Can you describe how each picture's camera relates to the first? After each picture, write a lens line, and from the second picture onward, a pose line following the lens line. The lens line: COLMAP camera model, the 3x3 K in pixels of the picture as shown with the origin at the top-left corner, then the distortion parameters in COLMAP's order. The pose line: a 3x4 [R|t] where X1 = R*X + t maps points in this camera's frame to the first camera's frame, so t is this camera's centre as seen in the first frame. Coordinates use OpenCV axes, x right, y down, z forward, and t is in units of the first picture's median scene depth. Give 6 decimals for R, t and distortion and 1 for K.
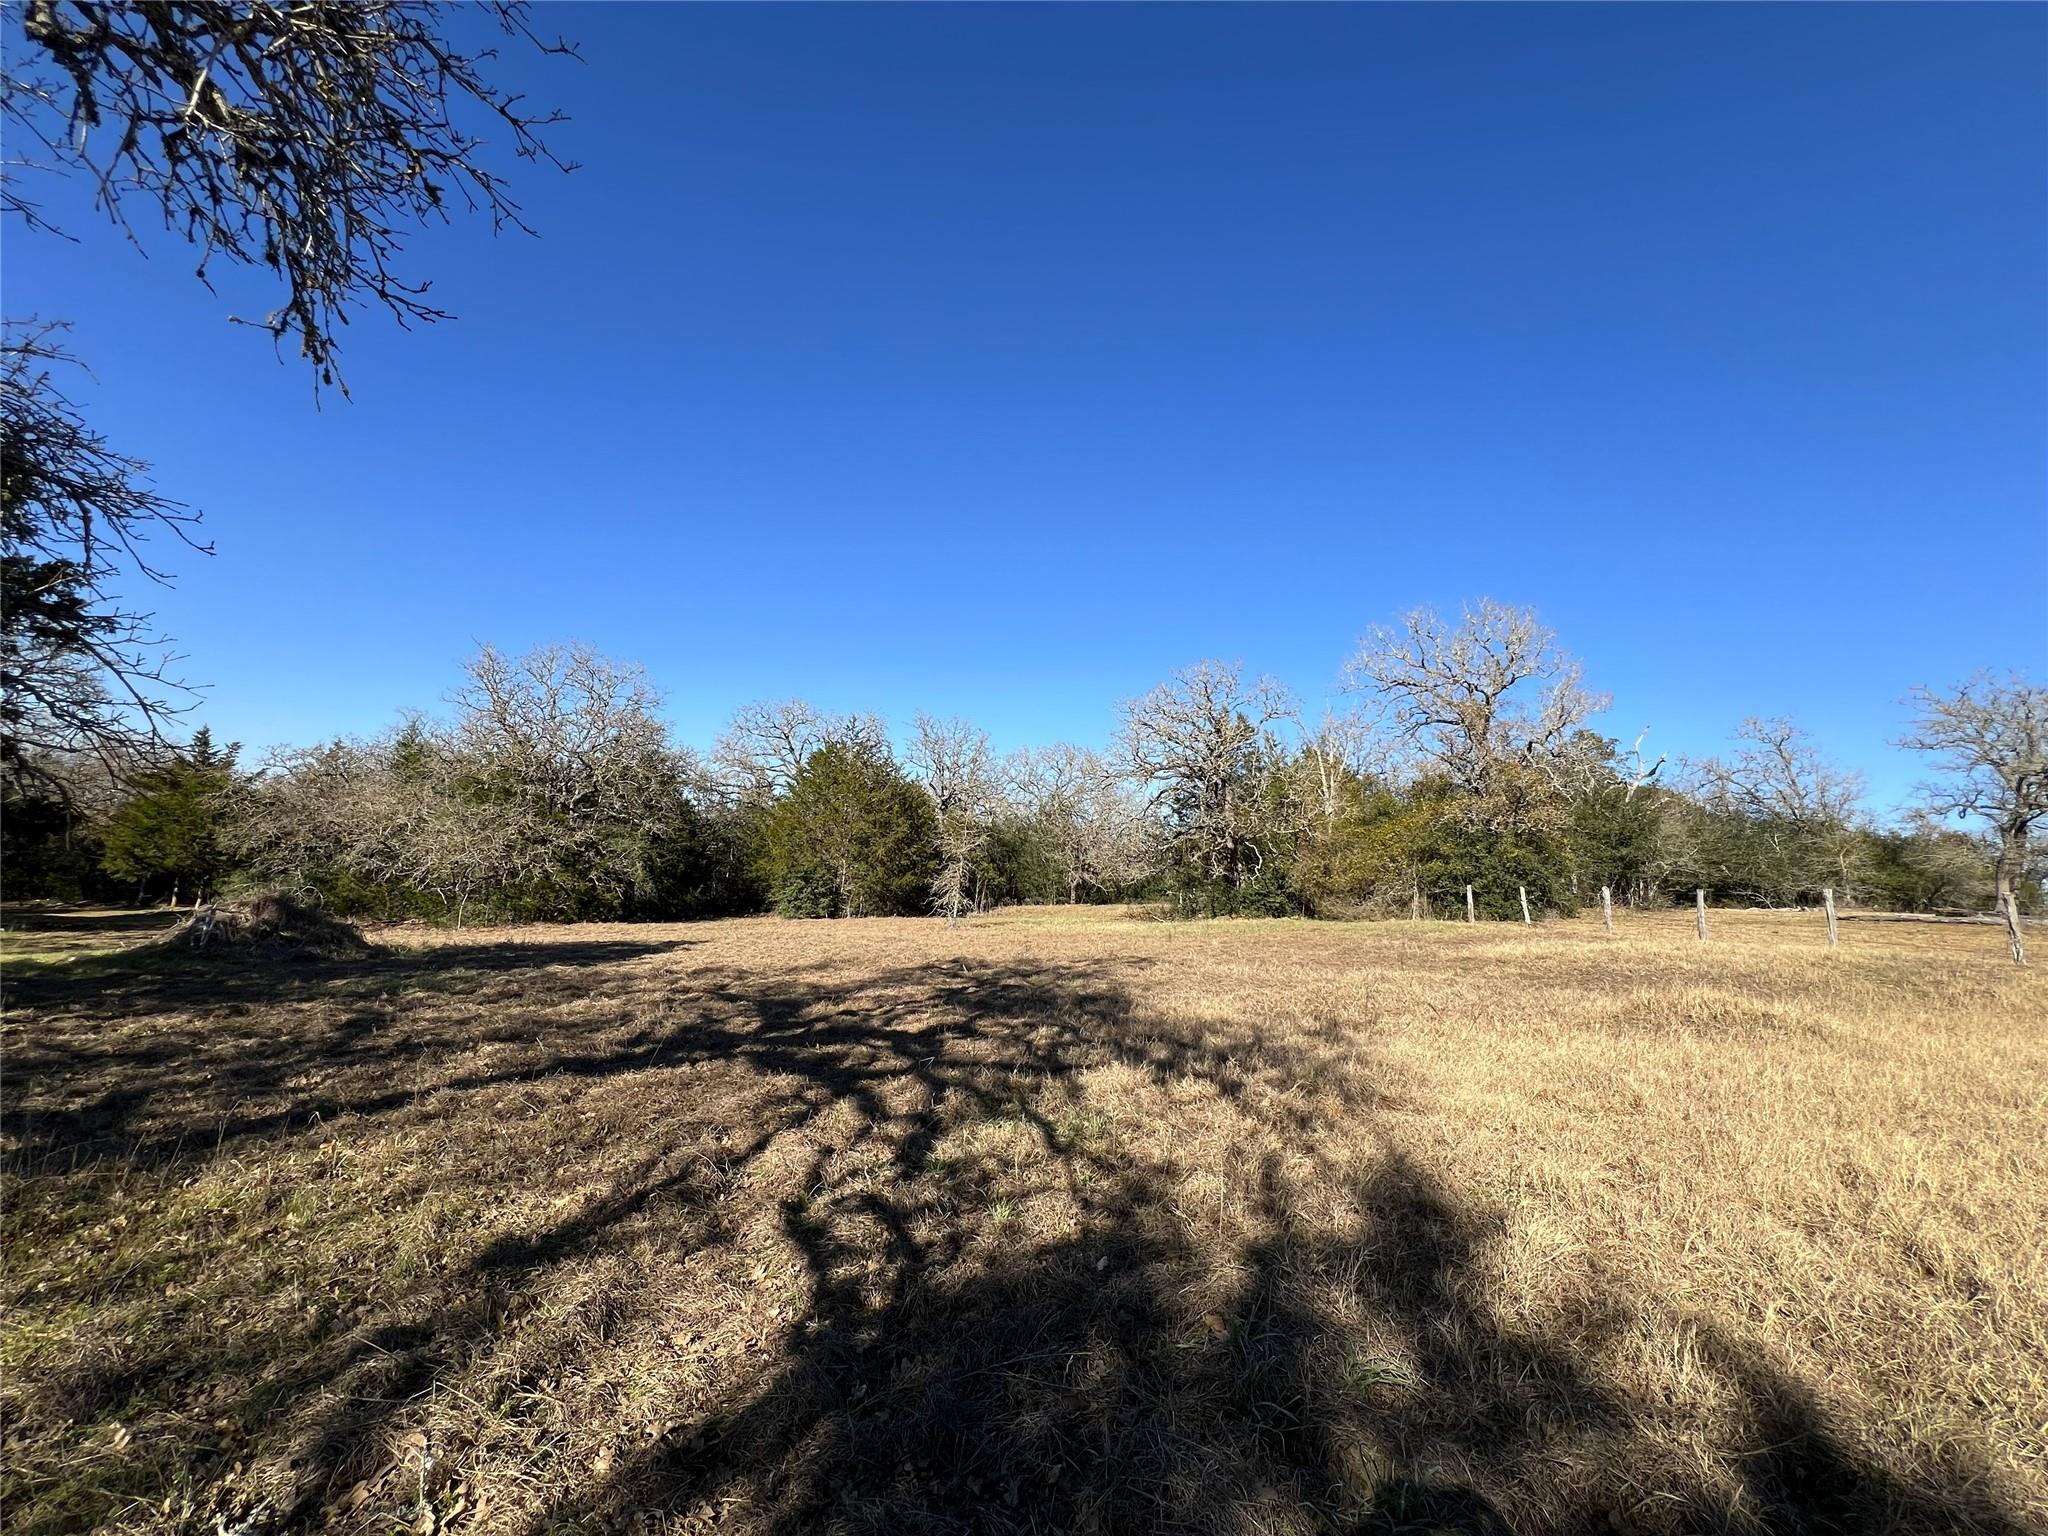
lens RADIAL K [[824.4, 0, 1035.7], [0, 824.4, 769.2], [0, 0, 1]] dist [0.001025, 0.000493]
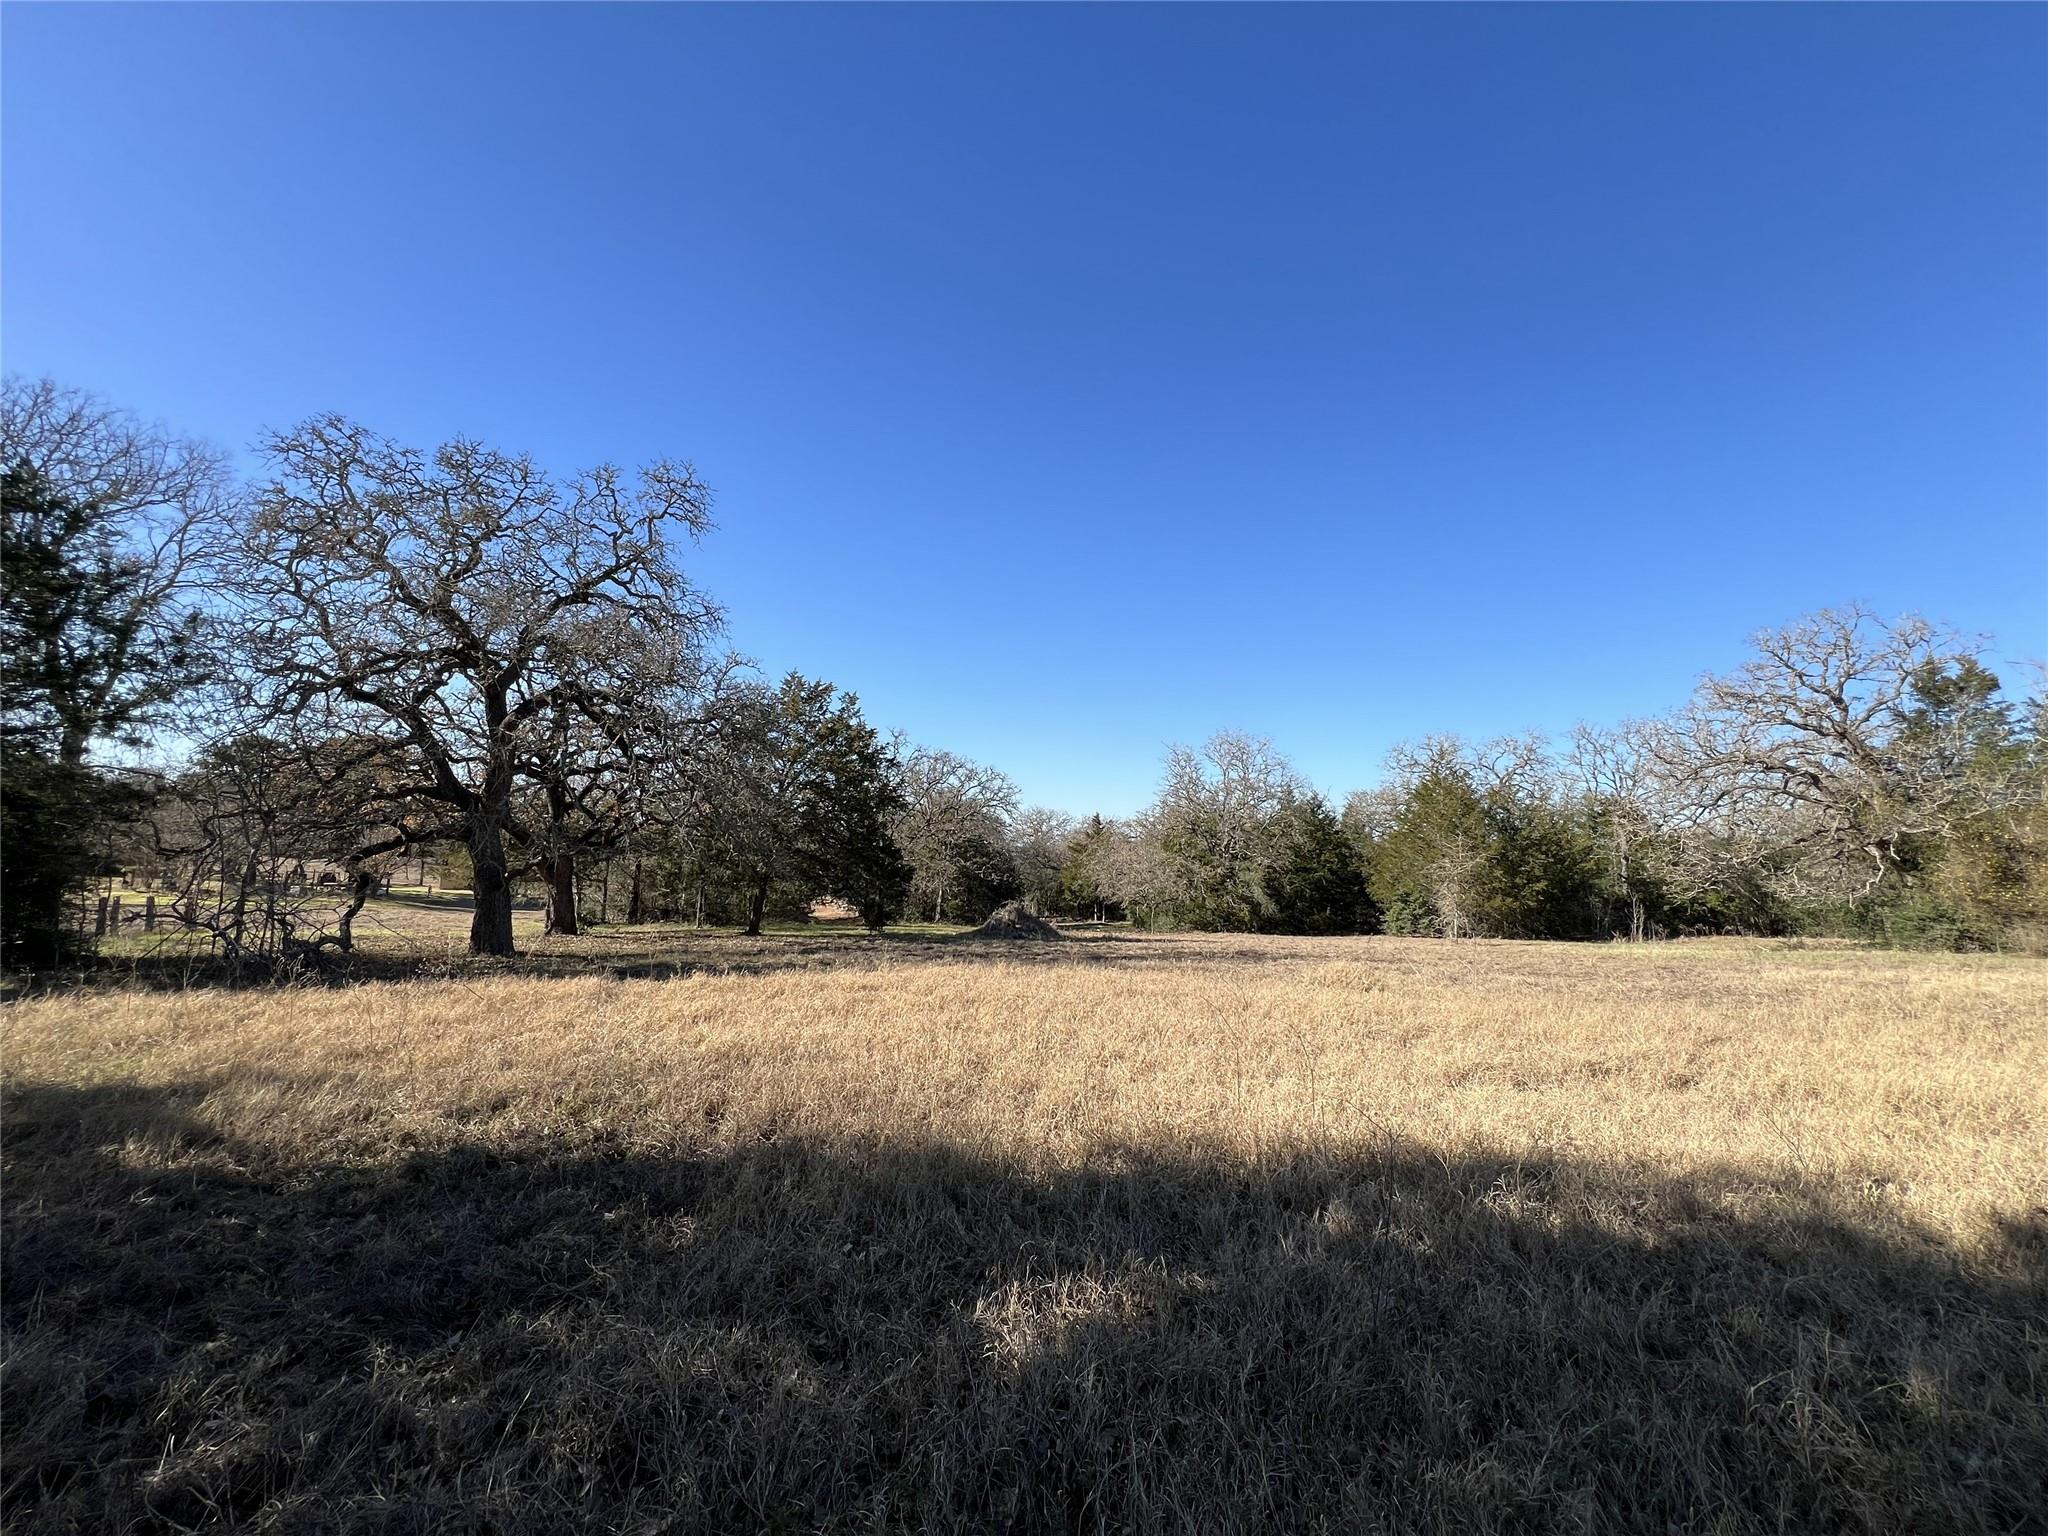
lens RADIAL K [[824.4, 0, 1029.4], [0, 824.4, 769.2], [0, 0, 1]] dist [0.001025, 0.000493]
pose [[0.540259, -0.138563, -0.830012, 0.464599], [0.106943, 0.989658, -0.095604, 0.009229], [0.834676, -0.037113, 0.549490, -0.039525]]
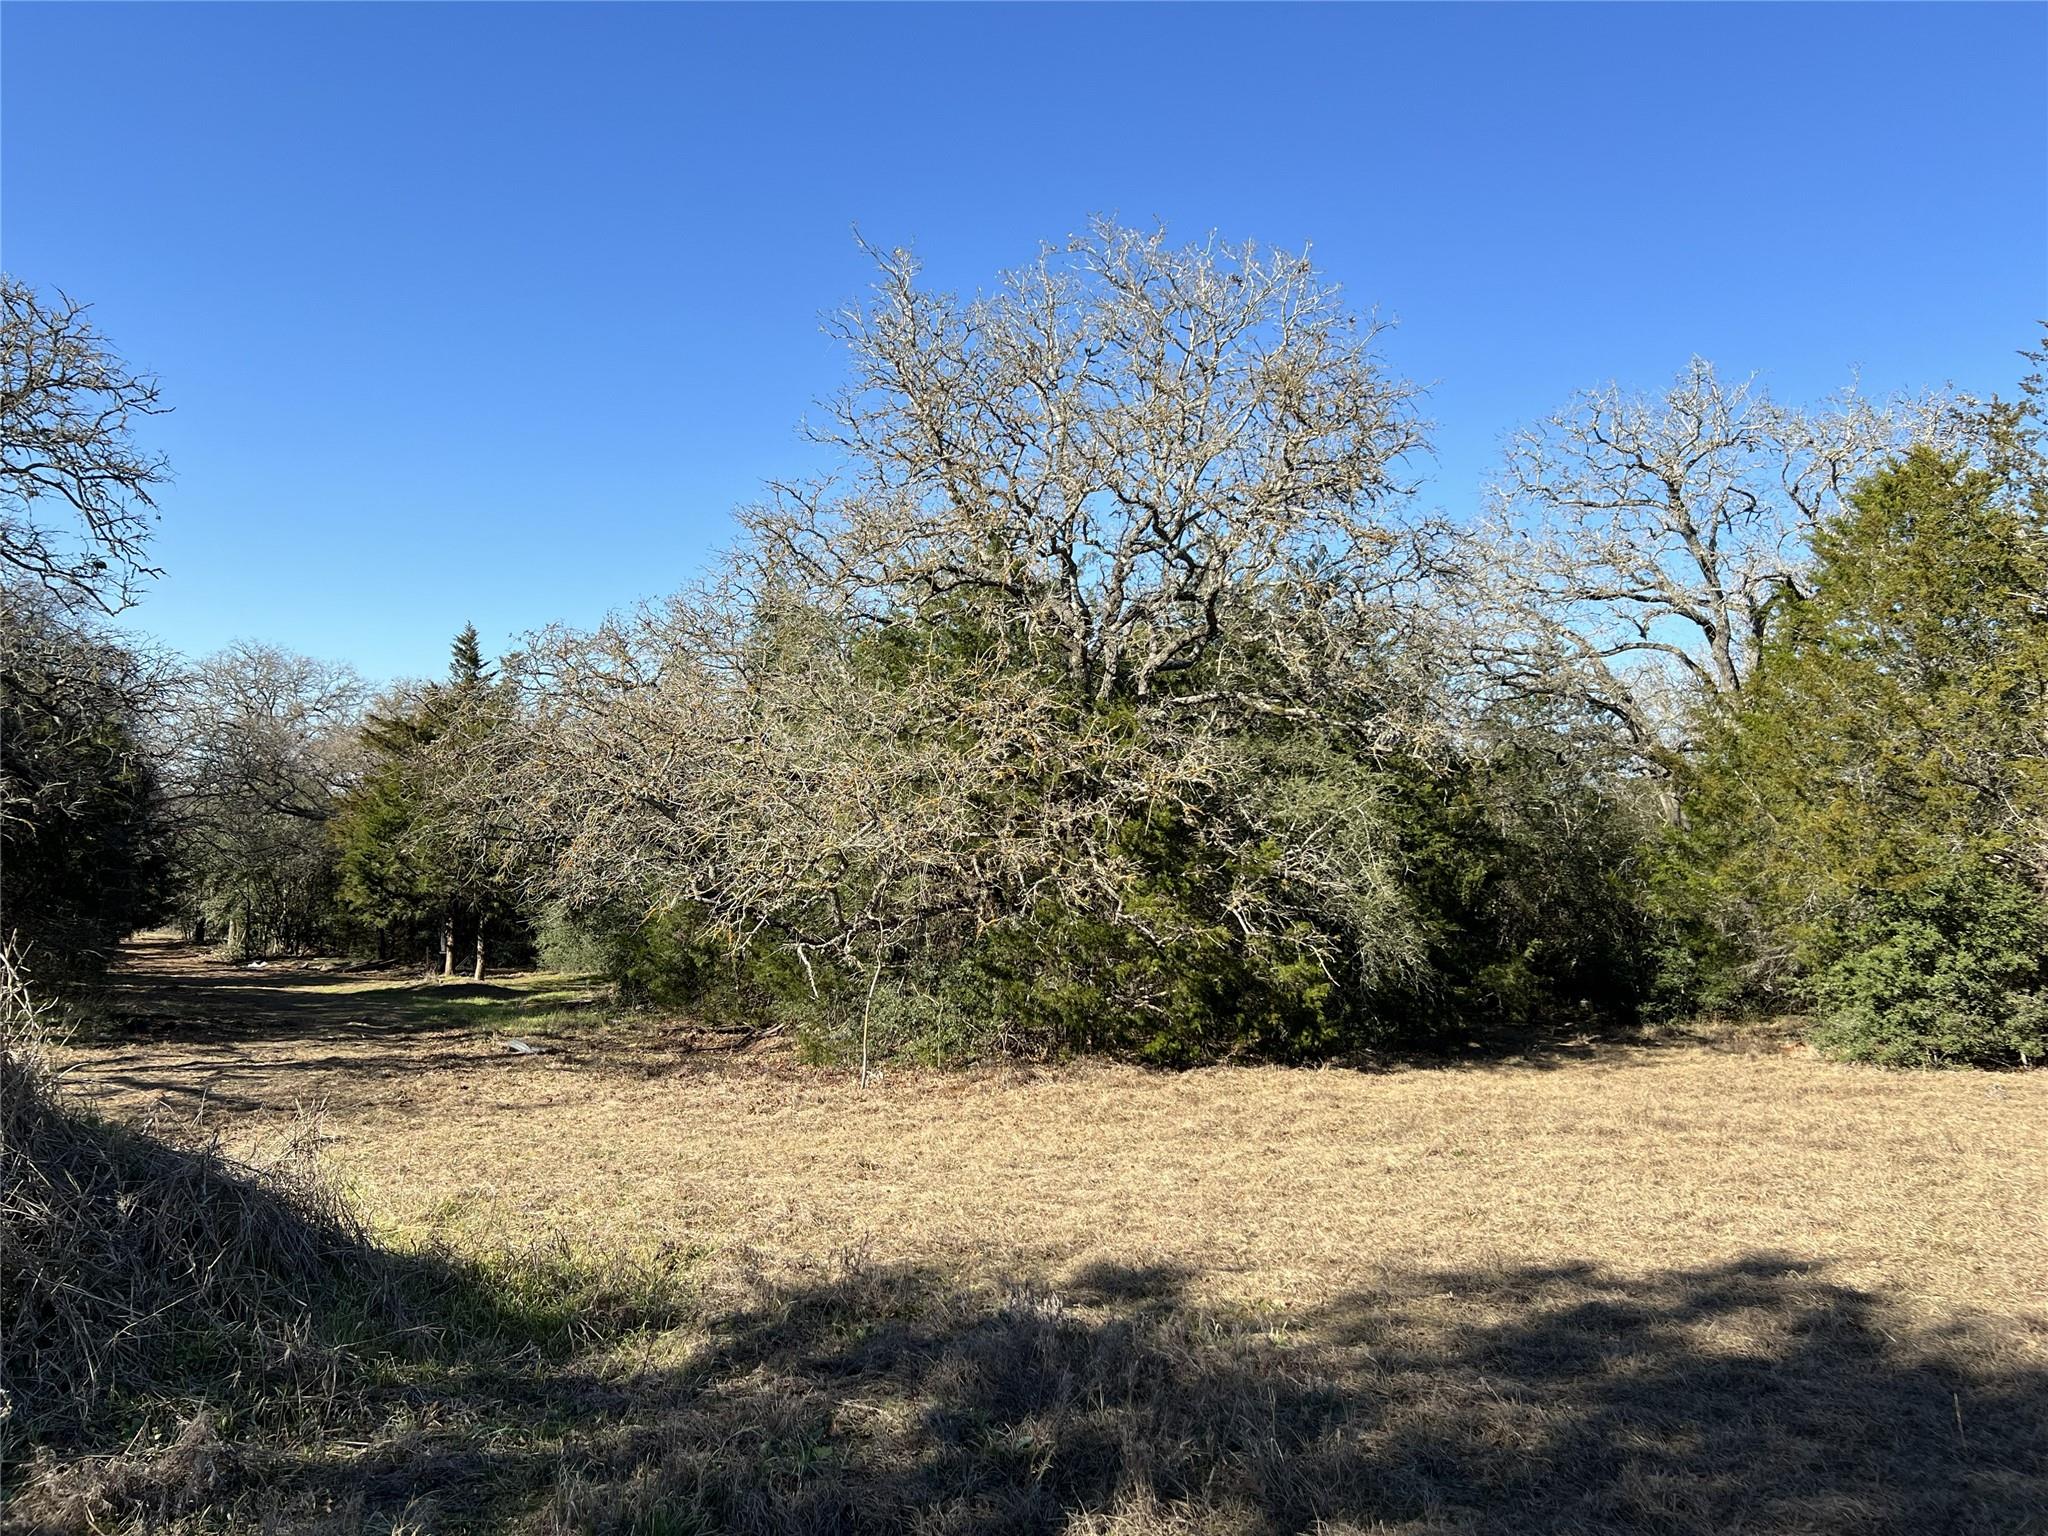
lens RADIAL K [[1558.3, 0, 1017.6], [0, 1558.3, 768.9], [0, 0, 1]] dist [0.047667, -0.042809]
pose [[0.856257, -0.049663, -0.514157, -0.314547], [0.064400, 0.997865, 0.010864, 0.070147], [0.512519, -0.042415, 0.857627, 0.485555]]
